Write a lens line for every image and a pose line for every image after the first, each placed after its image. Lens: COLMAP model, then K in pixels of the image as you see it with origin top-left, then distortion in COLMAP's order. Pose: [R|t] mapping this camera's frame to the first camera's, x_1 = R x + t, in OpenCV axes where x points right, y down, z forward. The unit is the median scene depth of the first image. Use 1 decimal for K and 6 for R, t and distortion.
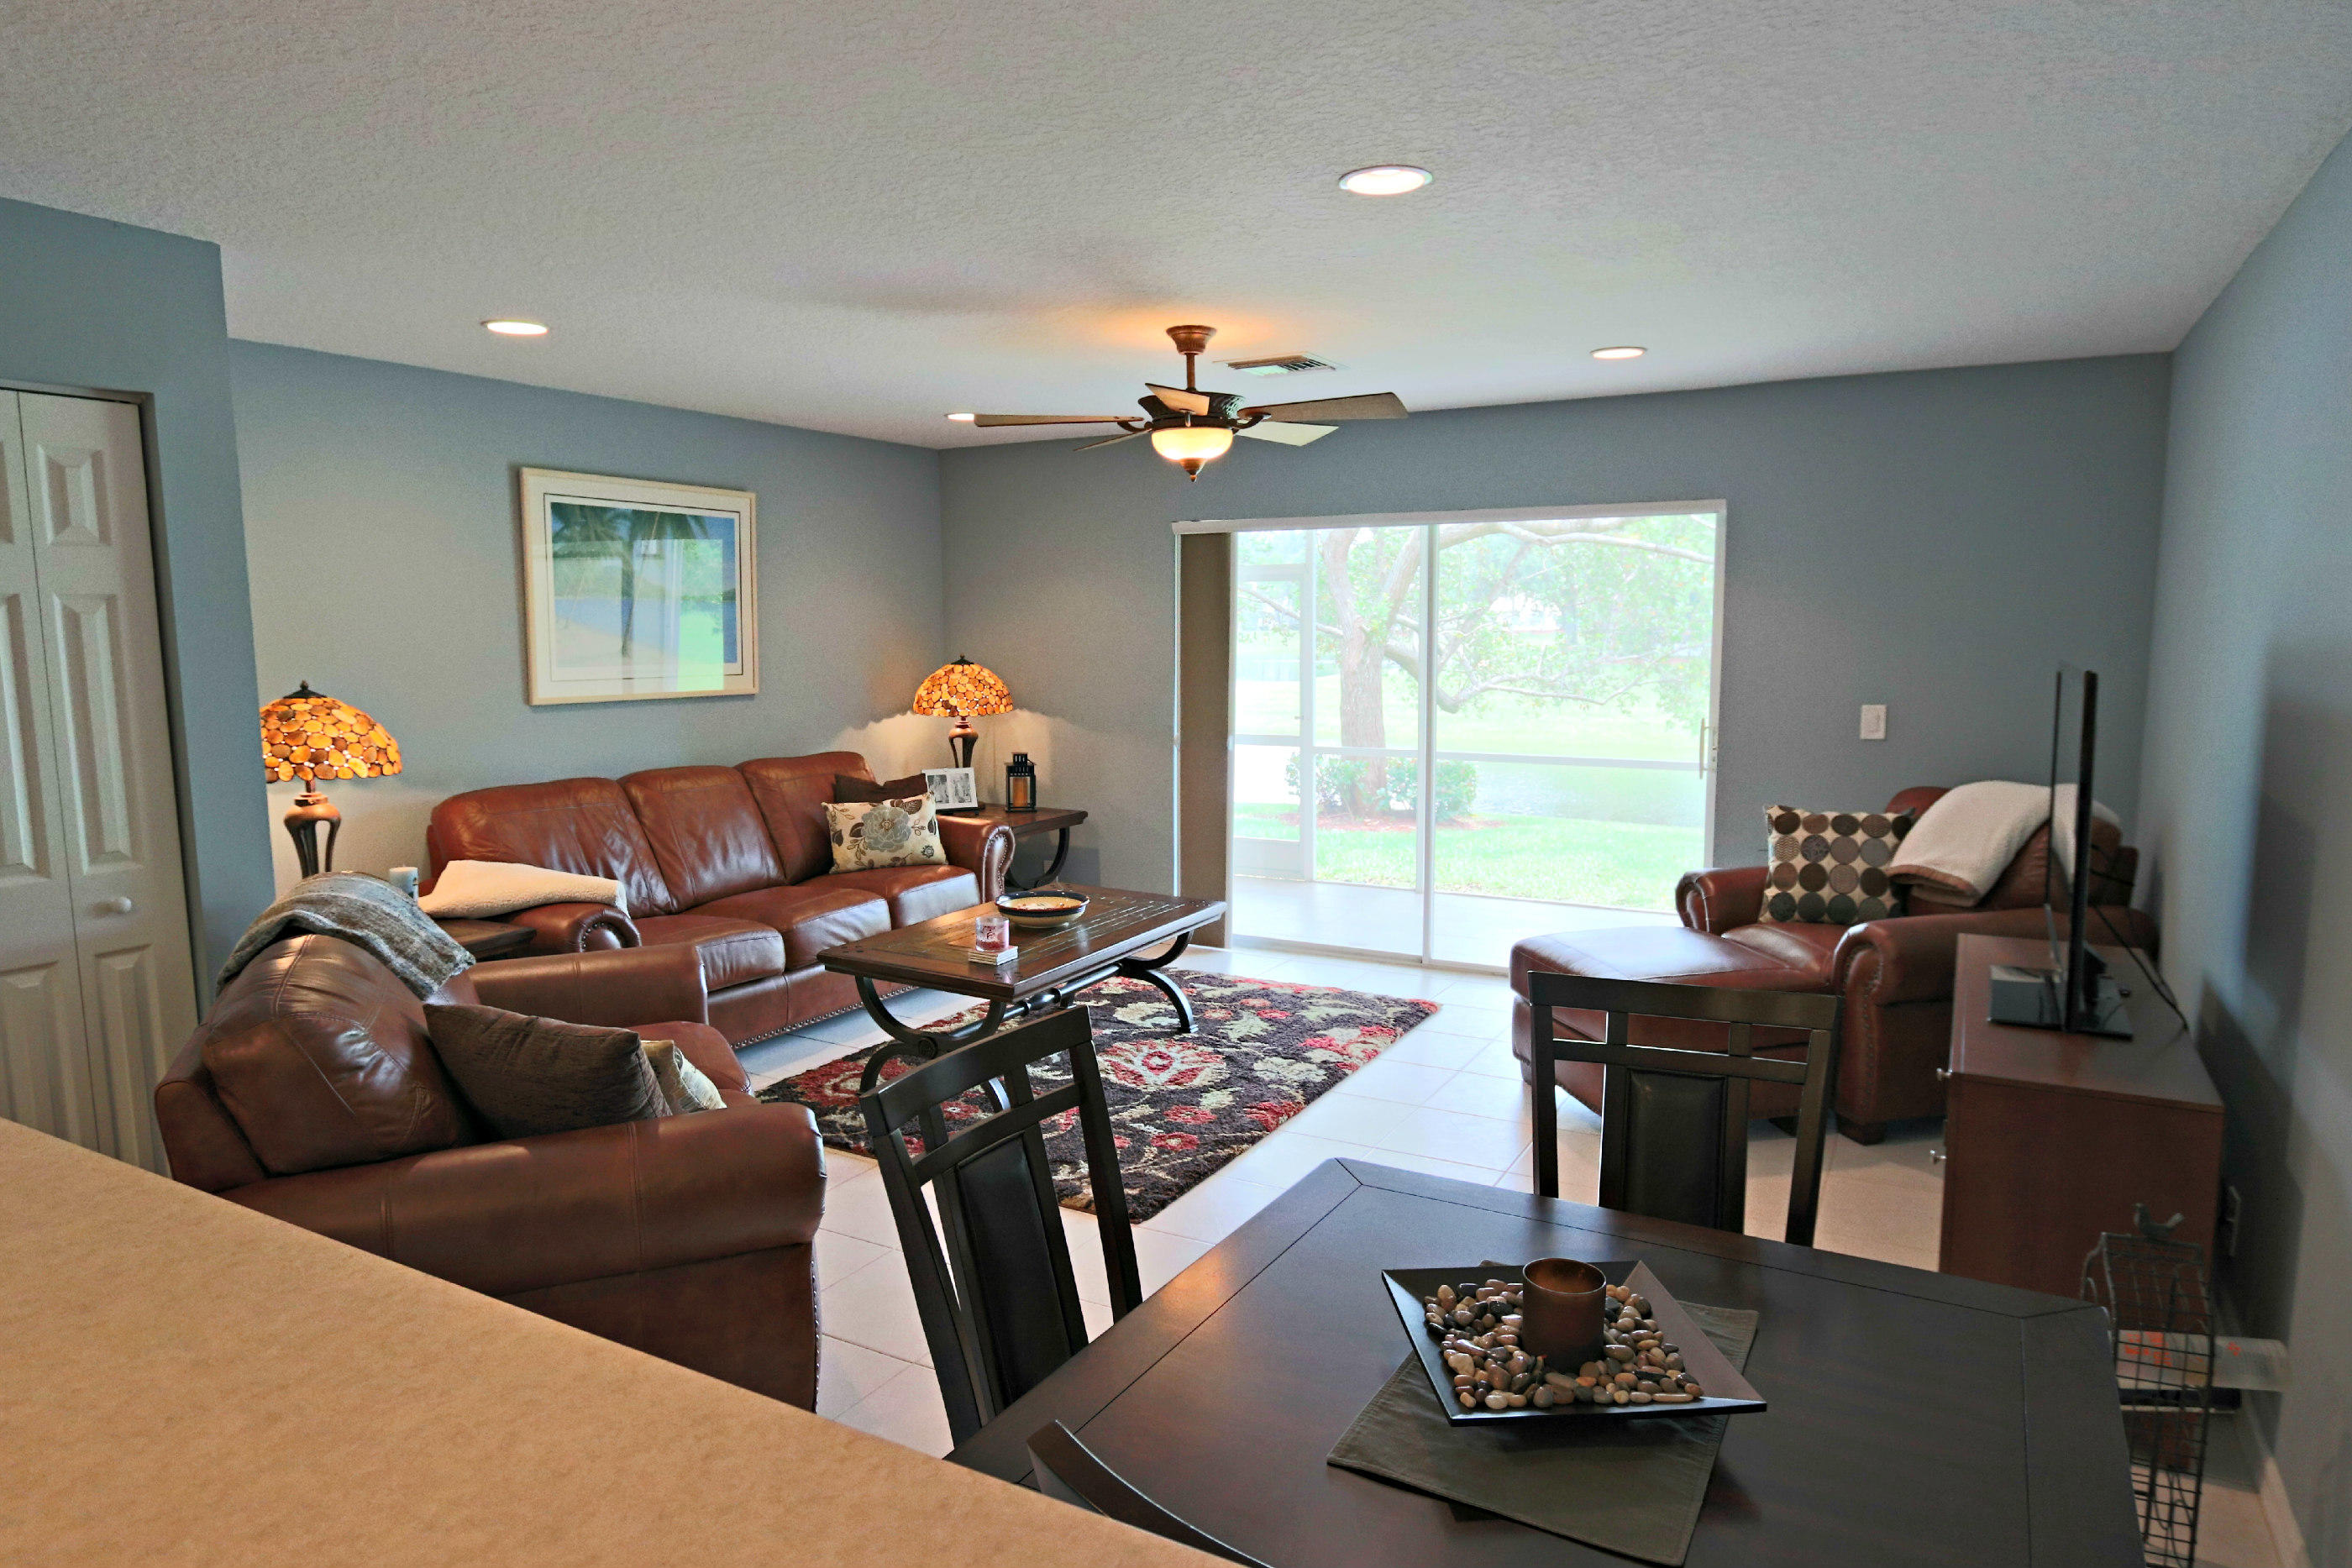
lens RADIAL K [[1414.7, 0, 1176.0], [0, 1414.7, 784.0], [0, 0, 1]] dist [0.001142, 0.000046]
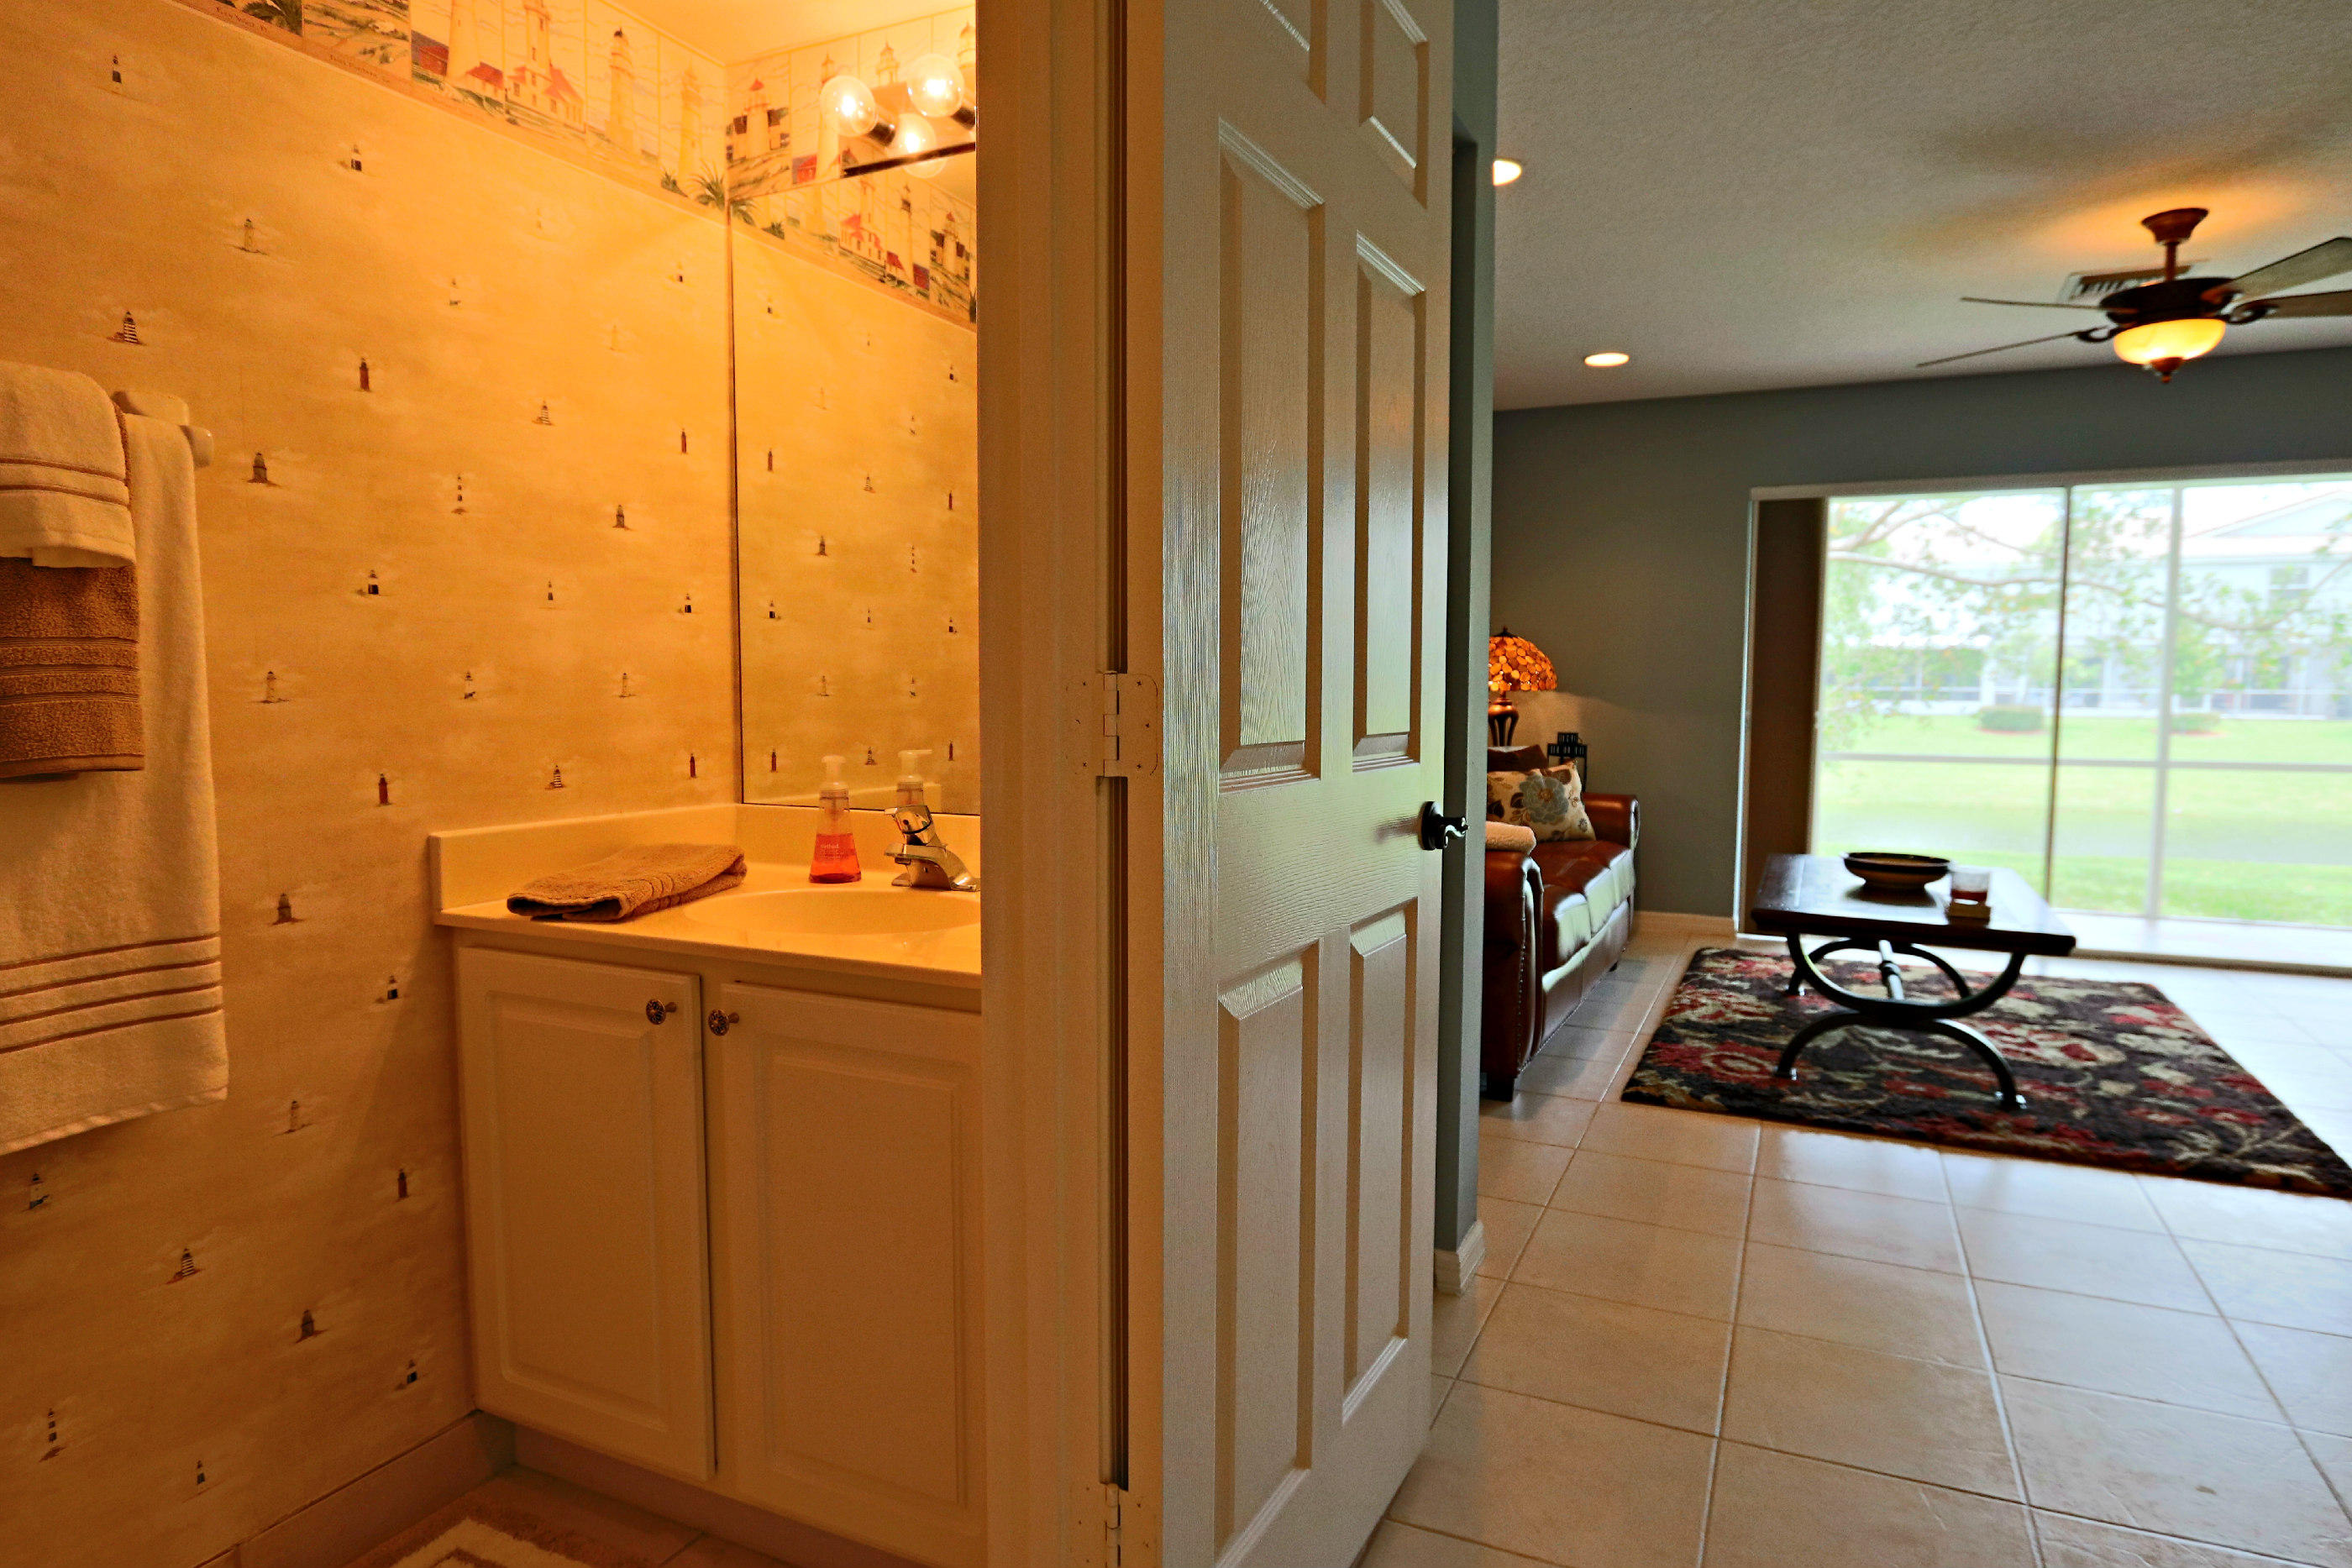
lens RADIAL K [[1347.3, 0, 1176.0], [0, 1347.3, 784.0], [0, 0, 1]] dist [-0.004677, -0.000943]
pose [[0.997482, -0.001212, 0.070909, -0.502914], [0.003865, 0.999297, -0.037280, 0.052814], [-0.070814, 0.037460, 0.996786, 0.143442]]
